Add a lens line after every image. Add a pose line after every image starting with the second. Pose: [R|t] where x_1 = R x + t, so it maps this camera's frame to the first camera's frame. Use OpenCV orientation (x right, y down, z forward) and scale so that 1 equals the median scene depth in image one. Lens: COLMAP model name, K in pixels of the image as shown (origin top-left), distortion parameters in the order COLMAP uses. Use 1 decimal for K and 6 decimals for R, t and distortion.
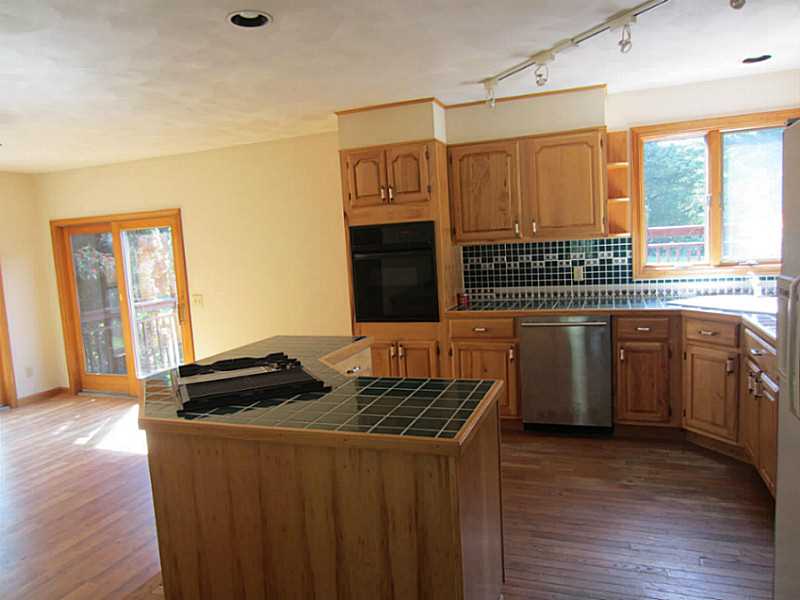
lens RADIAL K [[561.1, 0, 396.0], [0, 561.1, 299.7], [0, 0, 1]] dist [-0.025947, -0.000553]
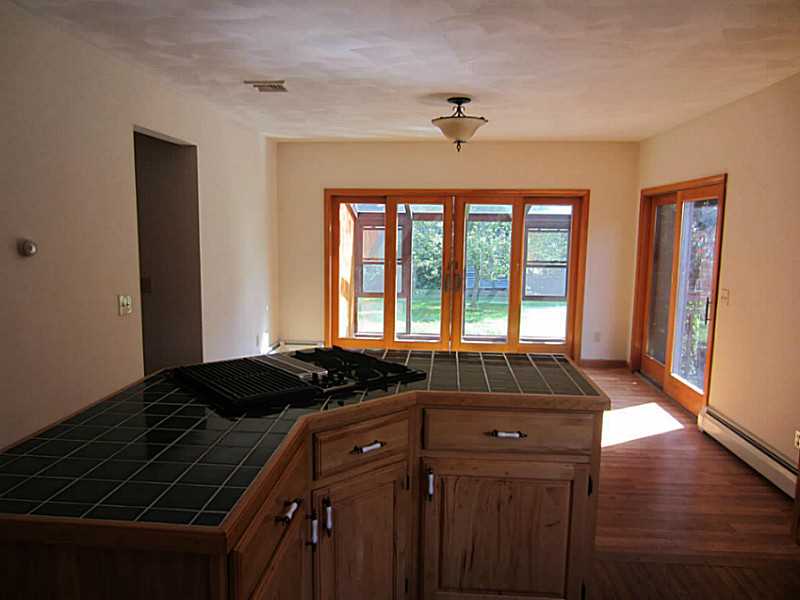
lens RADIAL K [[561.1, 0, 399.1], [0, 561.1, 299.3], [0, 0, 1]] dist [-0.025947, -0.000553]
pose [[0.281584, 0.175580, -0.943336, 0.229444], [-0.127912, 0.981210, 0.144448, -0.047330], [0.950973, 0.079989, 0.298752, 0.363912]]
